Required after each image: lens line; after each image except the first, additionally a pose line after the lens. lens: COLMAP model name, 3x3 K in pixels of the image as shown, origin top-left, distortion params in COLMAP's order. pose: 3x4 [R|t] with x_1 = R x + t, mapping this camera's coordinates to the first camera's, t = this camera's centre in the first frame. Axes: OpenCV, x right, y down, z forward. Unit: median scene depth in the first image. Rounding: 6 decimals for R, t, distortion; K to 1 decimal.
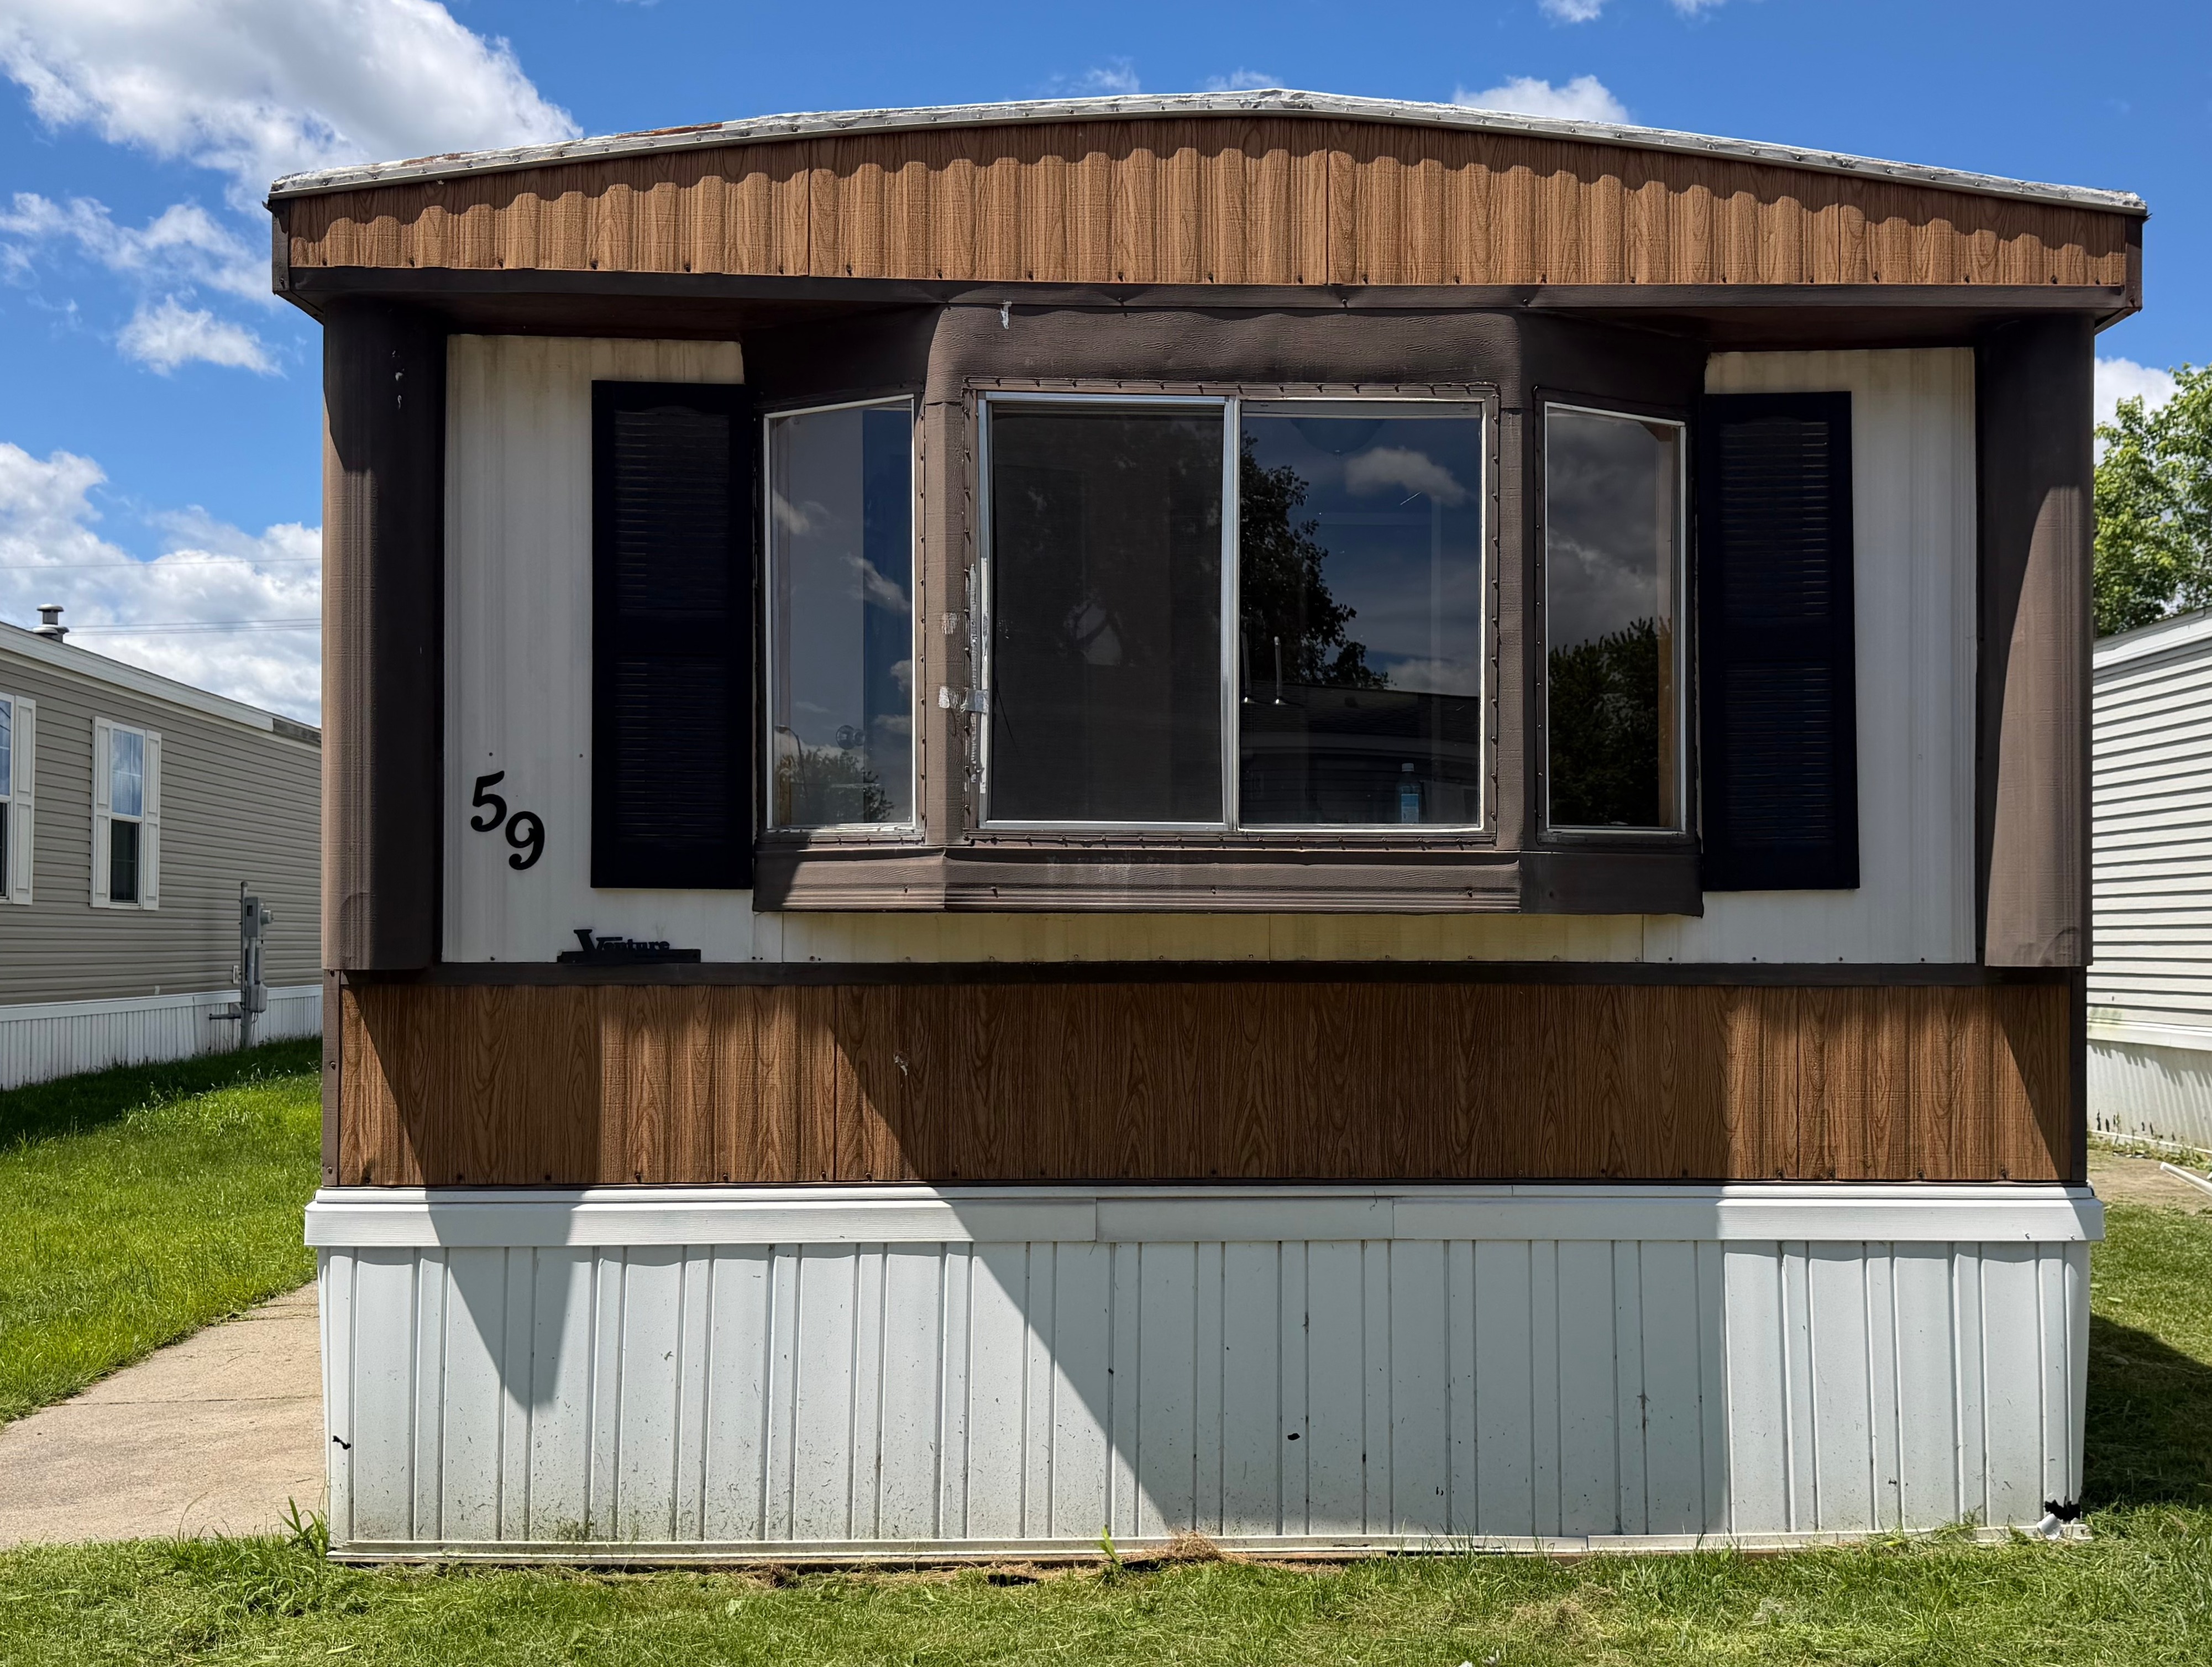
lens RADIAL K [[2045.6, 0, 1104.8], [0, 2045.6, 832.4], [0, 0, 1]] dist [0.065383, 0.000000]
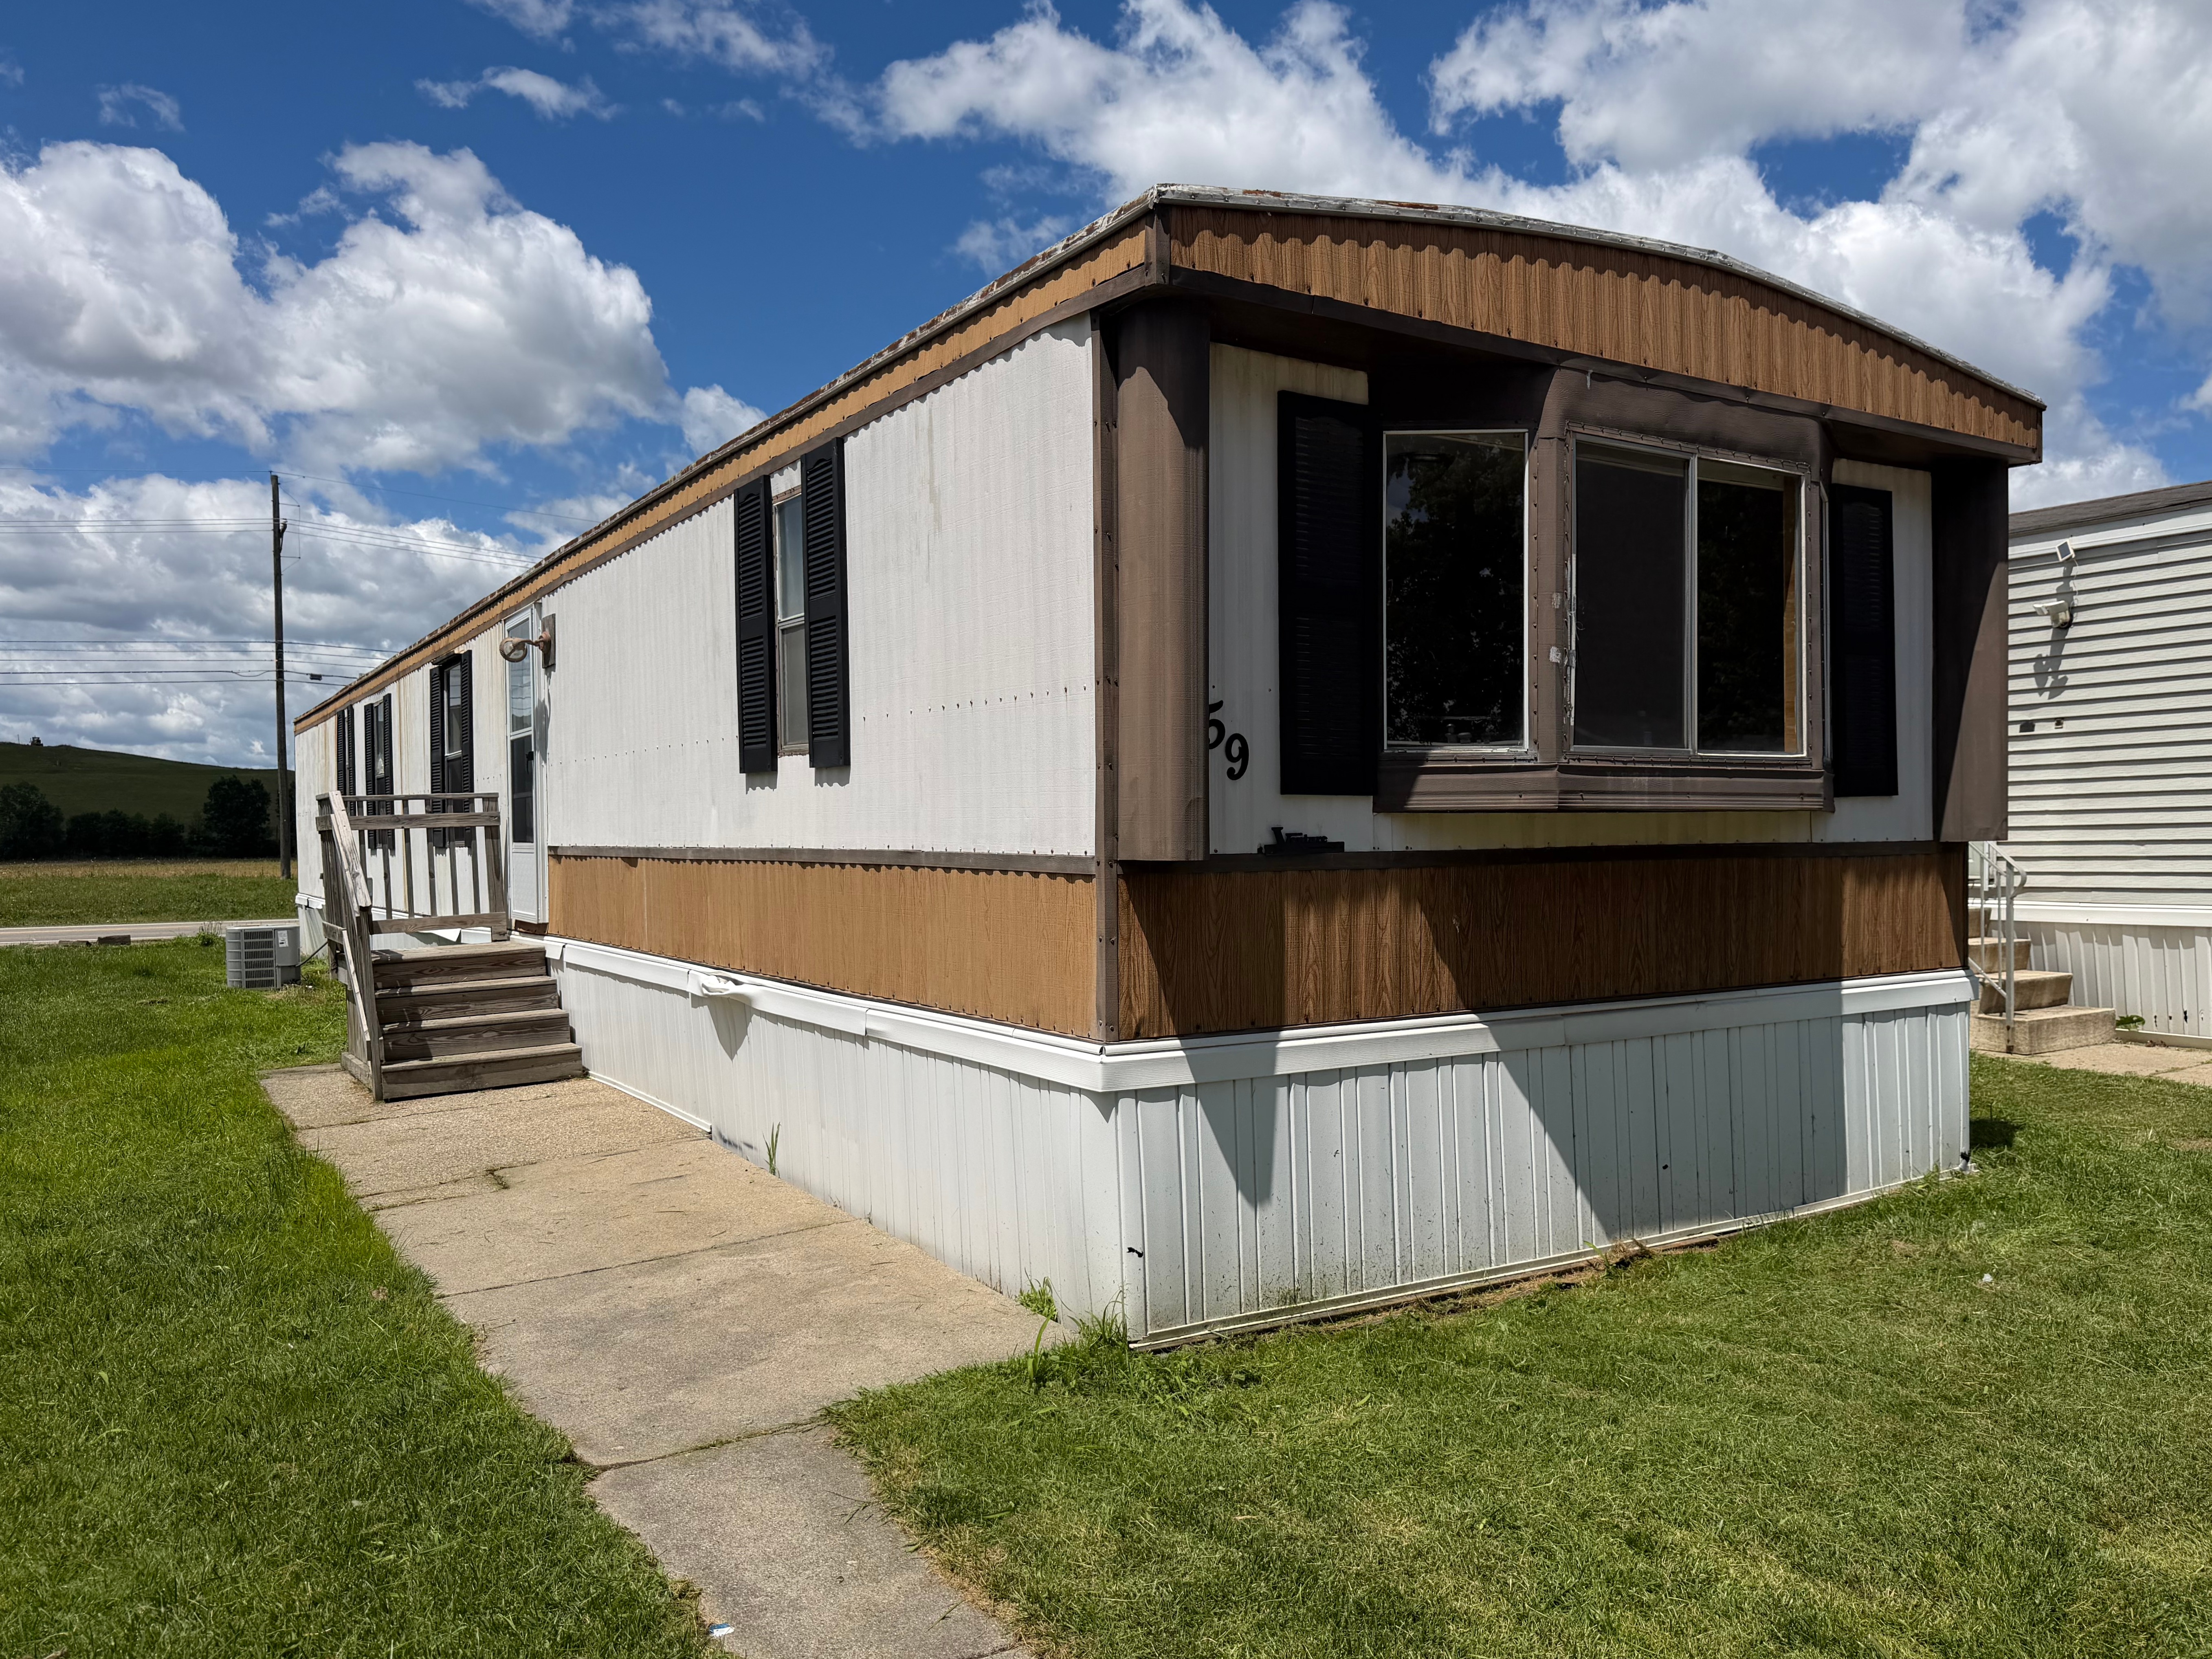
lens RADIAL K [[1571.8, 0, 1099.7], [0, 1571.8, 820.0], [0, 0, 1]] dist [0.066953, -0.020798]
pose [[0.871554, -0.006186, 0.490261, -0.825153], [-0.006134, 0.999705, 0.023519, 0.020800], [-0.490261, -0.023505, 0.871259, 0.211137]]
